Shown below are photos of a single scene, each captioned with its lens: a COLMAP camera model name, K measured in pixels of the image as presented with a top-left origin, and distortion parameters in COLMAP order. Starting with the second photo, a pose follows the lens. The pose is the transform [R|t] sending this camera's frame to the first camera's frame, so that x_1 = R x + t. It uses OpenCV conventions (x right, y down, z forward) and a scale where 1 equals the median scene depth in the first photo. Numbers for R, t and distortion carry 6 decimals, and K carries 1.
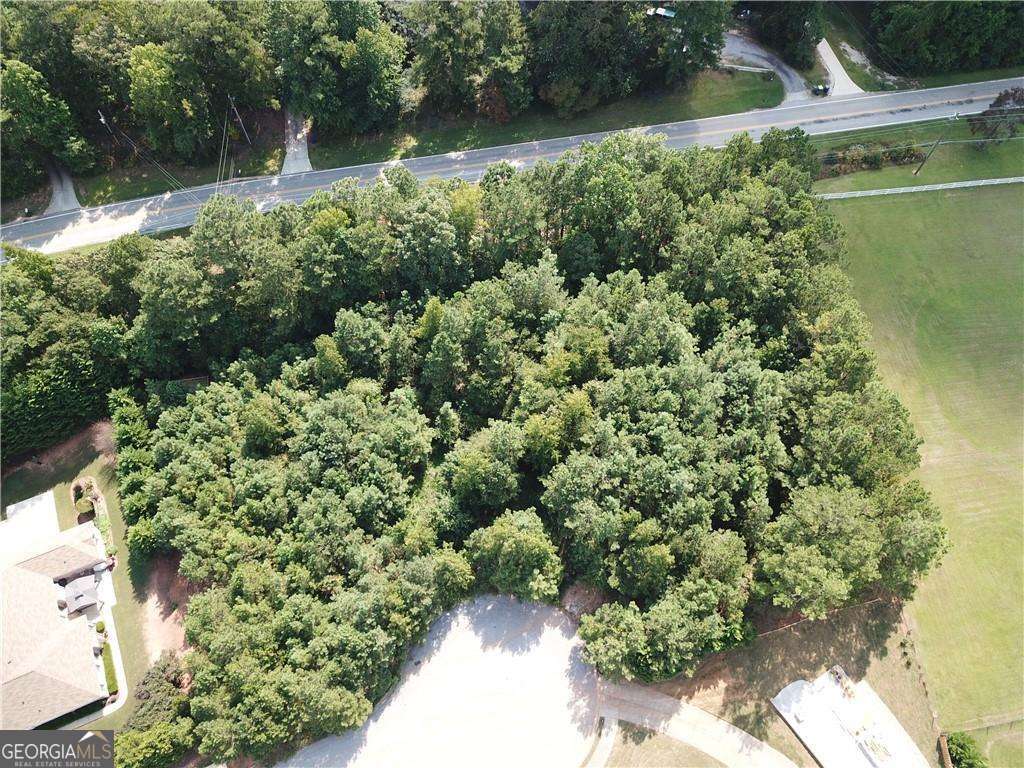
lens RADIAL K [[783.3, 0, 516.7], [0, 783.3, 377.5], [0, 0, 1]] dist [-0.000453, 0.003651]
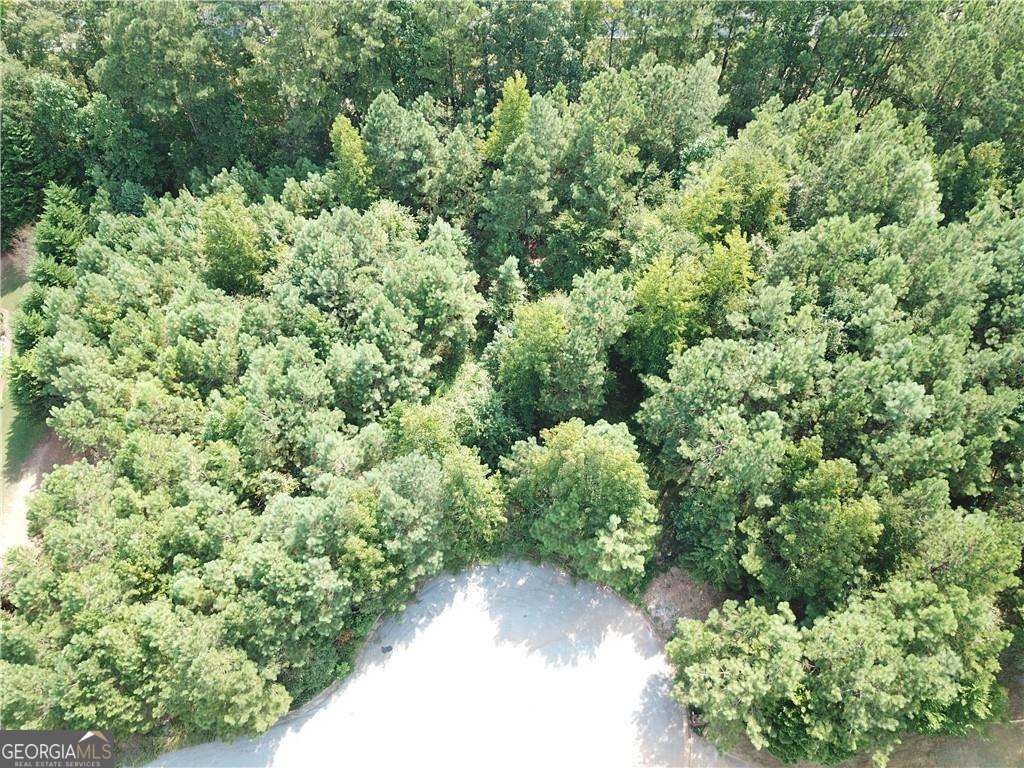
lens RADIAL K [[780.2, 0, 517.1], [0, 780.2, 378.4], [0, 0, 1]] dist [0.006519, -0.004340]
pose [[0.980431, 0.170487, -0.098430, -0.005898], [-0.178760, 0.980437, -0.082388, 0.191056], [0.082458, 0.098371, 0.991728, 0.392831]]
